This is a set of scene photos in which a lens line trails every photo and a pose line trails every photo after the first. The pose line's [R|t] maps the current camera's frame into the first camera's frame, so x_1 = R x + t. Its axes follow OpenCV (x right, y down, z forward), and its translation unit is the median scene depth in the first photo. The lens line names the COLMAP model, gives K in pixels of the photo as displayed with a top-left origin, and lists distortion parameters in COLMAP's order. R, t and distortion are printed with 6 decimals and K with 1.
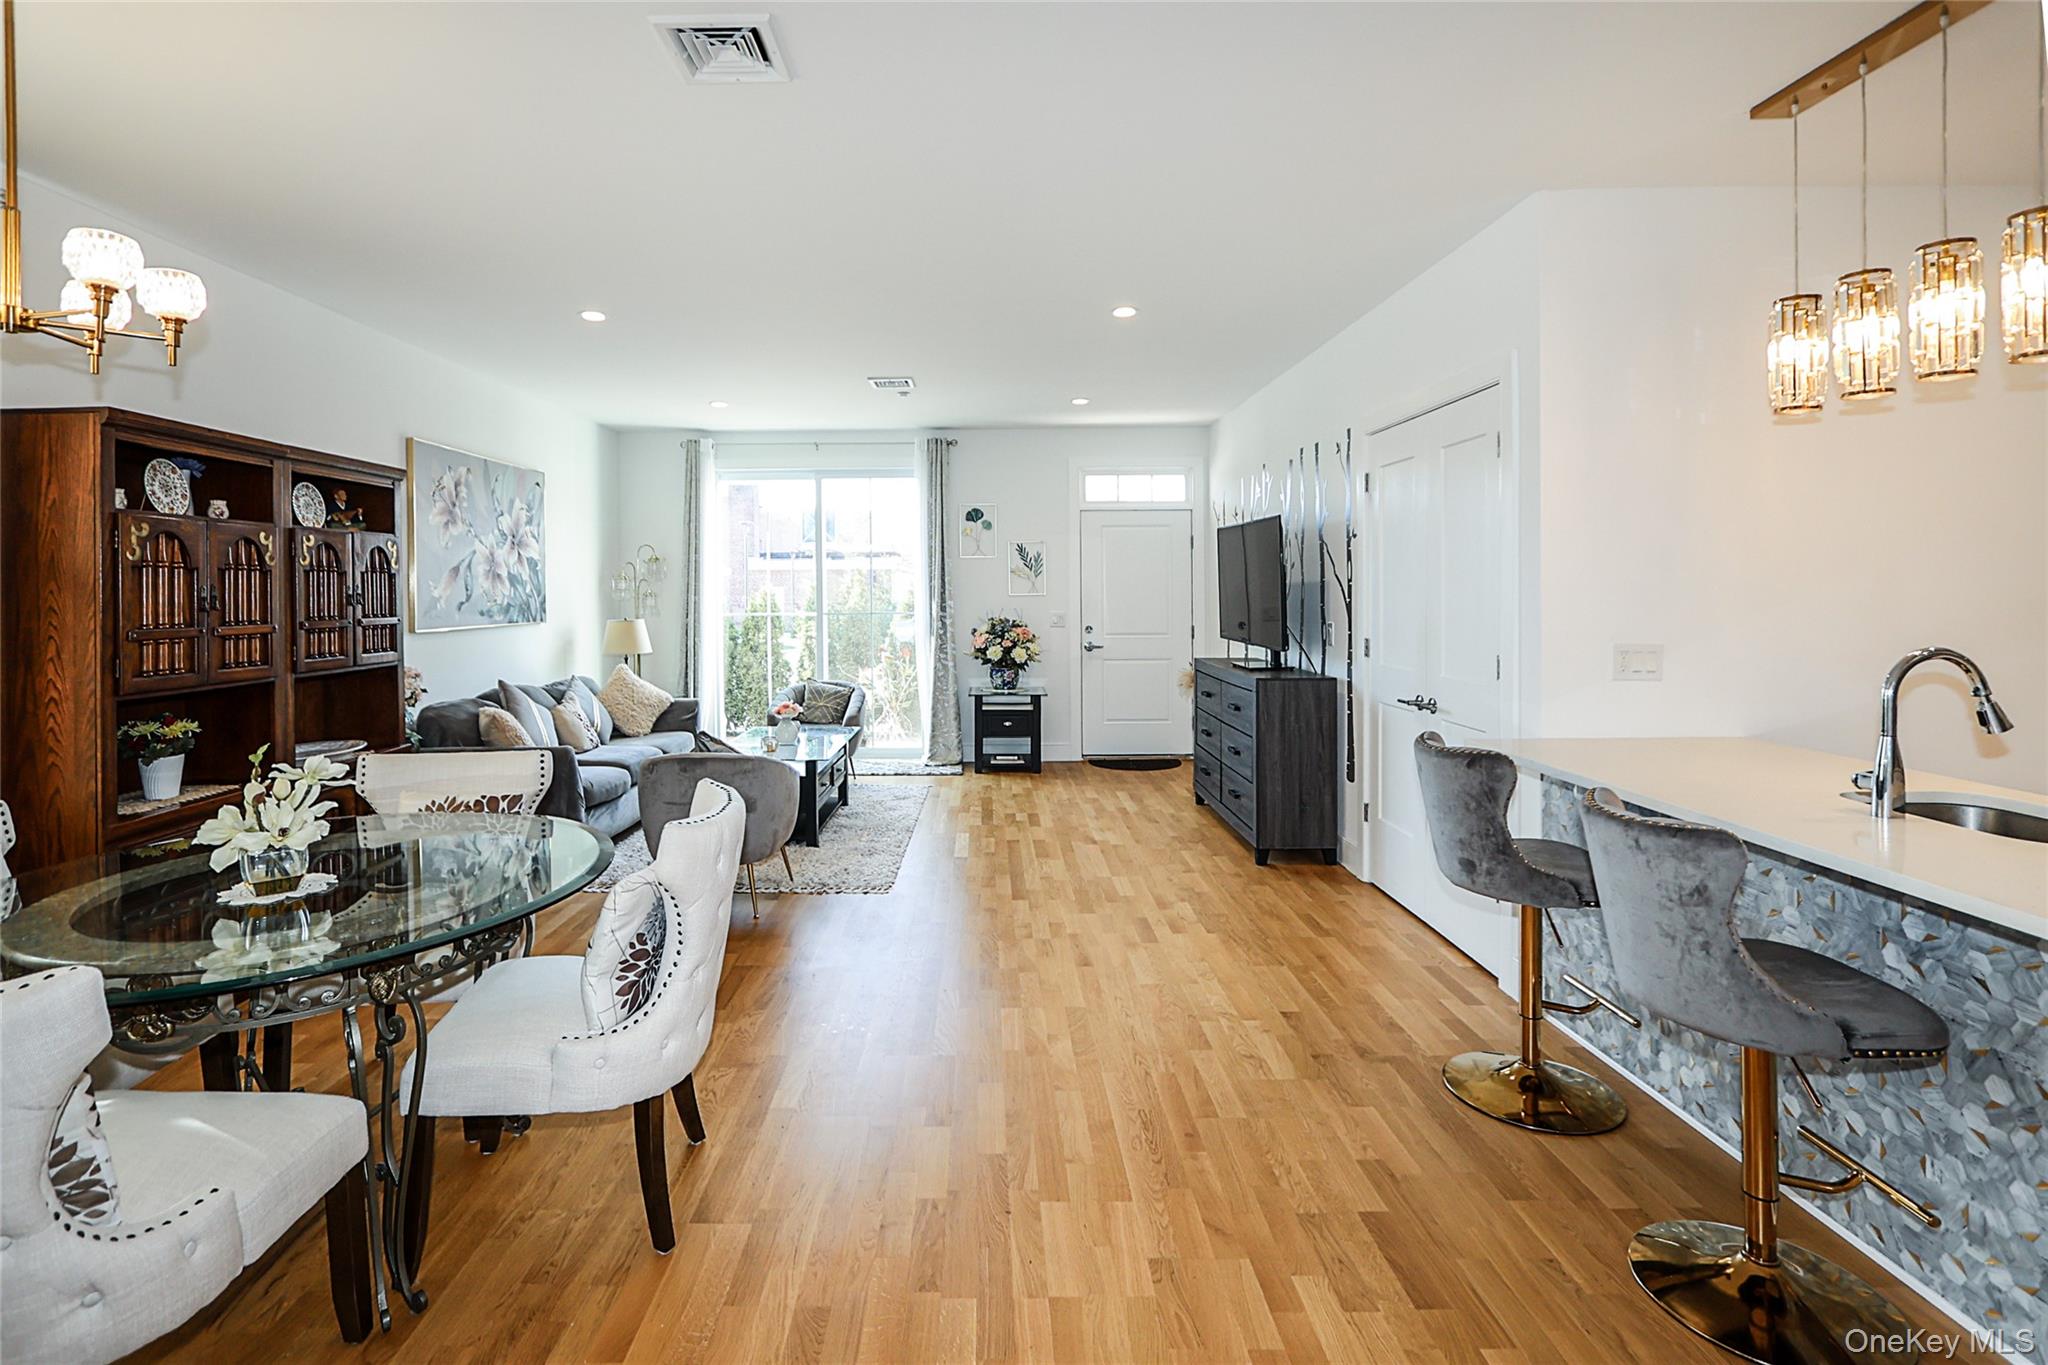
lens RADIAL K [[949.9, 0, 975.9], [0, 949.9, 603.3], [0, 0, 1]] dist [-0.002591, -0.000524]
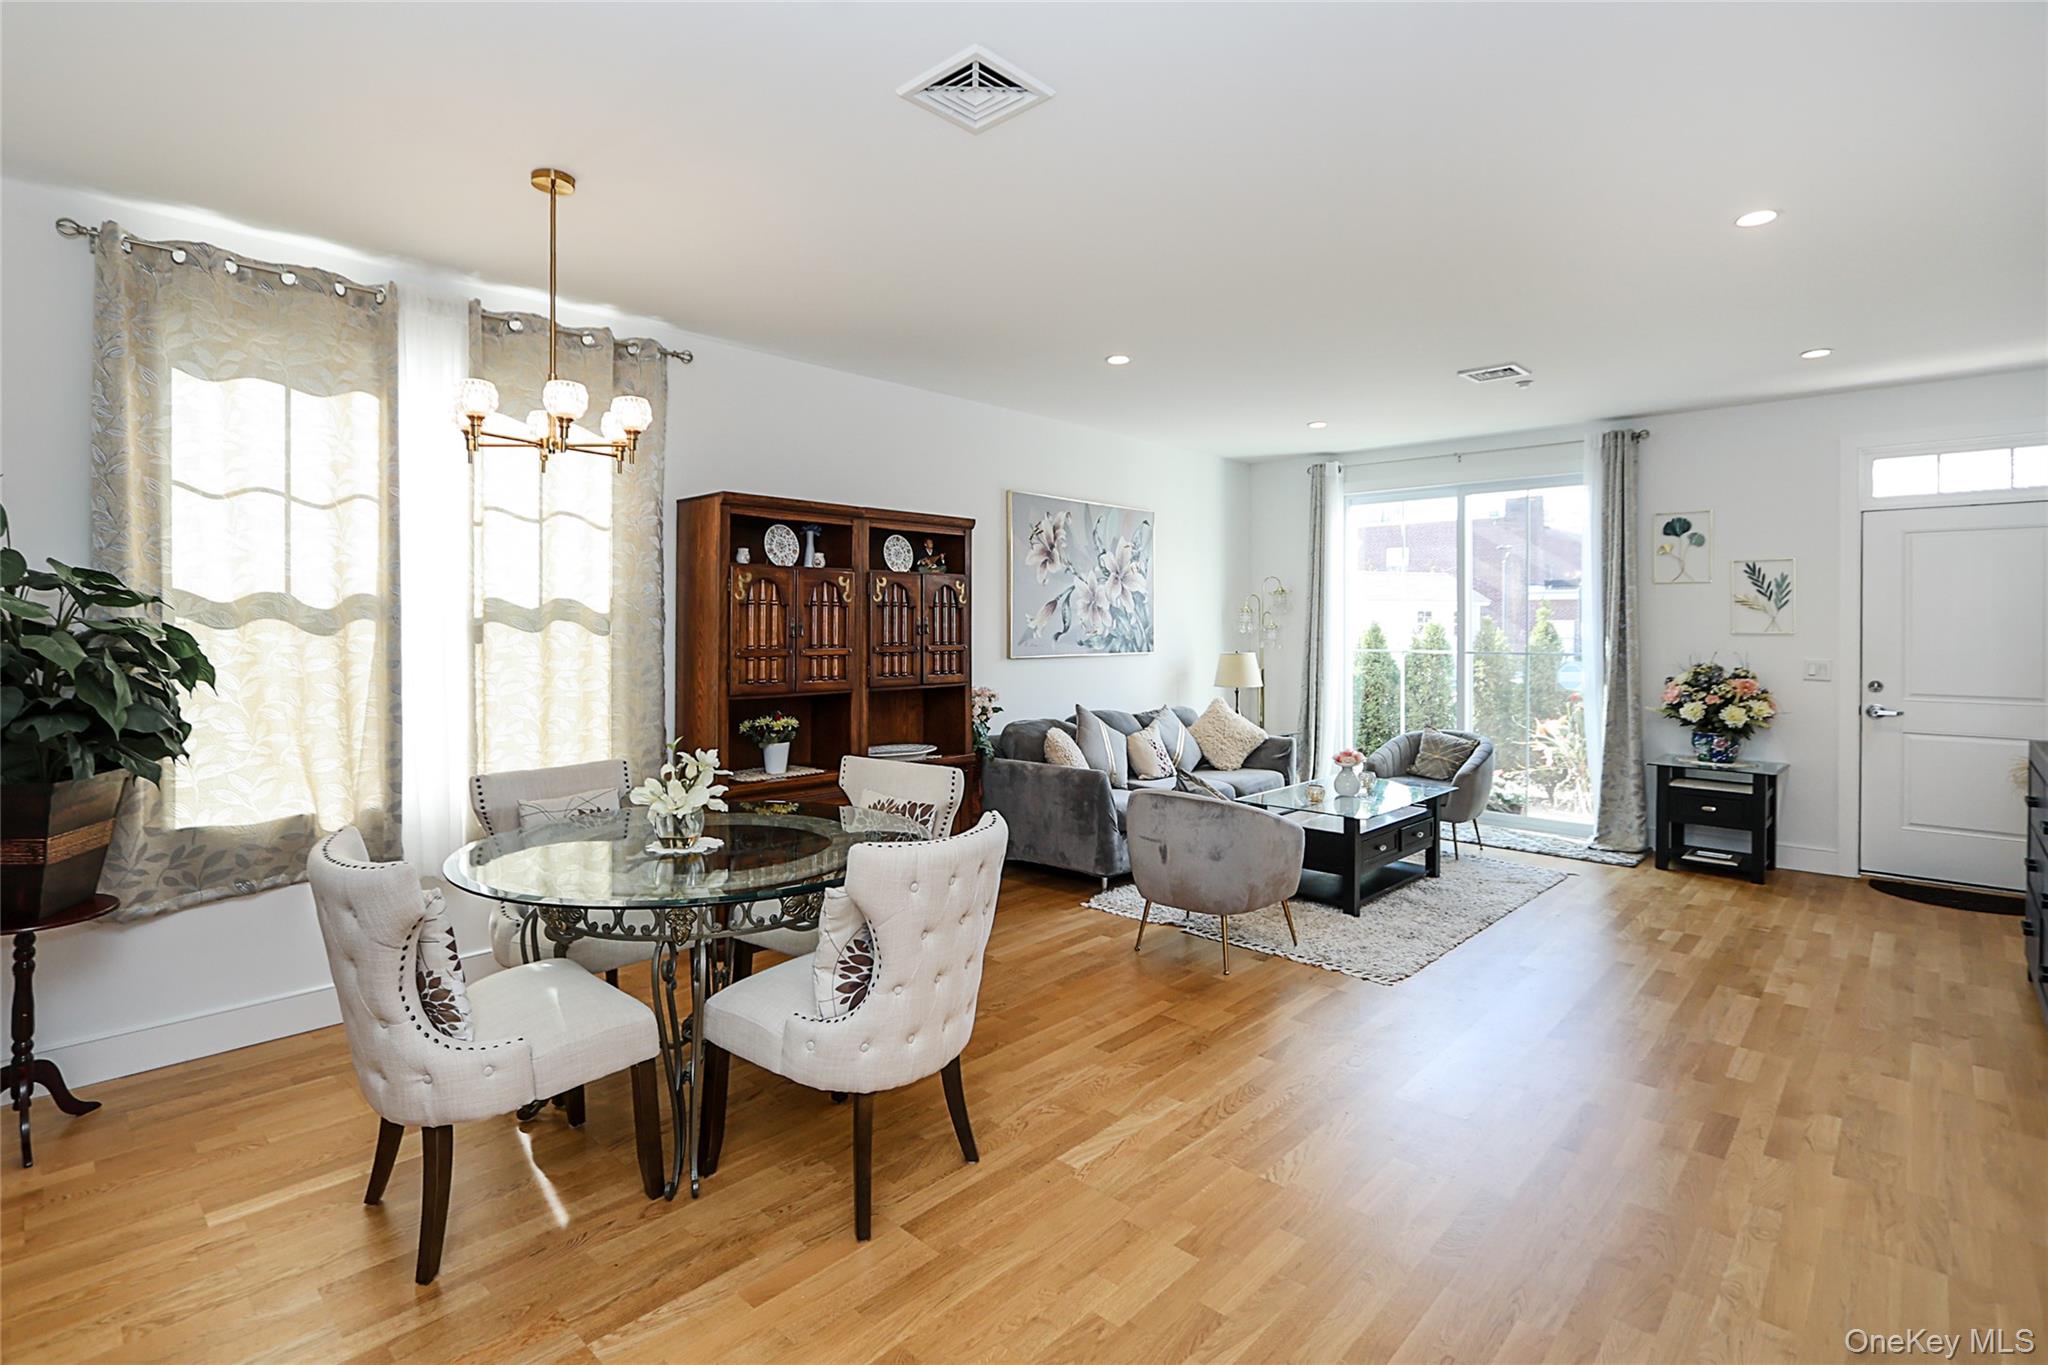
lens RADIAL K [[986.9, 0, 1026.1], [0, 986.9, 628.9], [0, 0, 1]] dist [-0.008821, 0.000322]
pose [[0.738523, 0.012539, -0.674112, 0.213591], [-0.016789, 0.999859, 0.000205, -0.005114], [0.674019, 0.011166, 0.738630, 0.113007]]
